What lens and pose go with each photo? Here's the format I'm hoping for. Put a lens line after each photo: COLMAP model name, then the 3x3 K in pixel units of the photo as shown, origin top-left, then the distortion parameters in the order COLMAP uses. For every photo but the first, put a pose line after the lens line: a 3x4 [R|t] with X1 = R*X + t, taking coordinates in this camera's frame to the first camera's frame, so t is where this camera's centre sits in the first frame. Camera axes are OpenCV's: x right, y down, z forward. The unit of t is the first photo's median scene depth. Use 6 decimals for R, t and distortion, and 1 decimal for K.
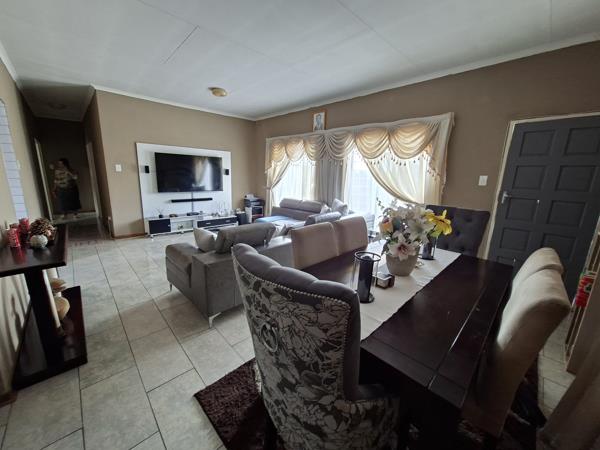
lens RADIAL K [[235.9, 0, 301.7], [0, 235.9, 223.3], [0, 0, 1]] dist [-0.002053, 0.000322]
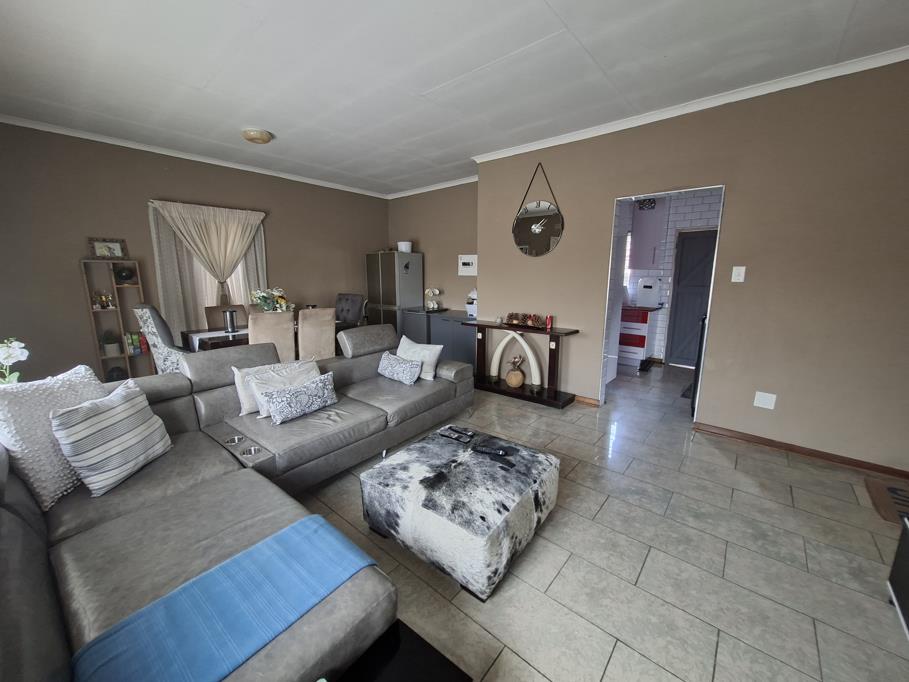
lens RADIAL K [[357.3, 0, 457.0], [0, 357.3, 338.4], [0, 0, 1]] dist [-0.002053, 0.000322]
pose [[-0.995617, -0.015916, -0.092156, -0.285894], [-0.050152, 0.922599, 0.382487, -0.327370], [0.078936, 0.385432, -0.919354, 1.478947]]
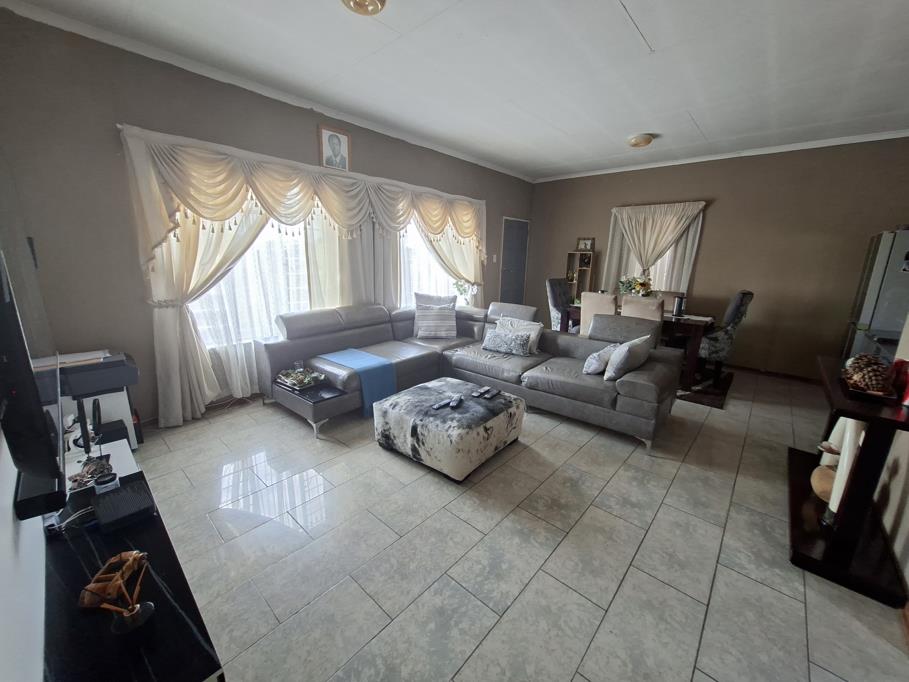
lens RADIAL K [[357.3, 0, 457.0], [0, 357.3, 338.4], [0, 0, 1]] dist [-0.002053, 0.000322]
pose [[-0.067179, -0.256171, 0.964294, -0.981945], [0.186778, 0.946163, 0.264366, -0.257501], [-0.980102, 0.197869, -0.015715, 1.052038]]
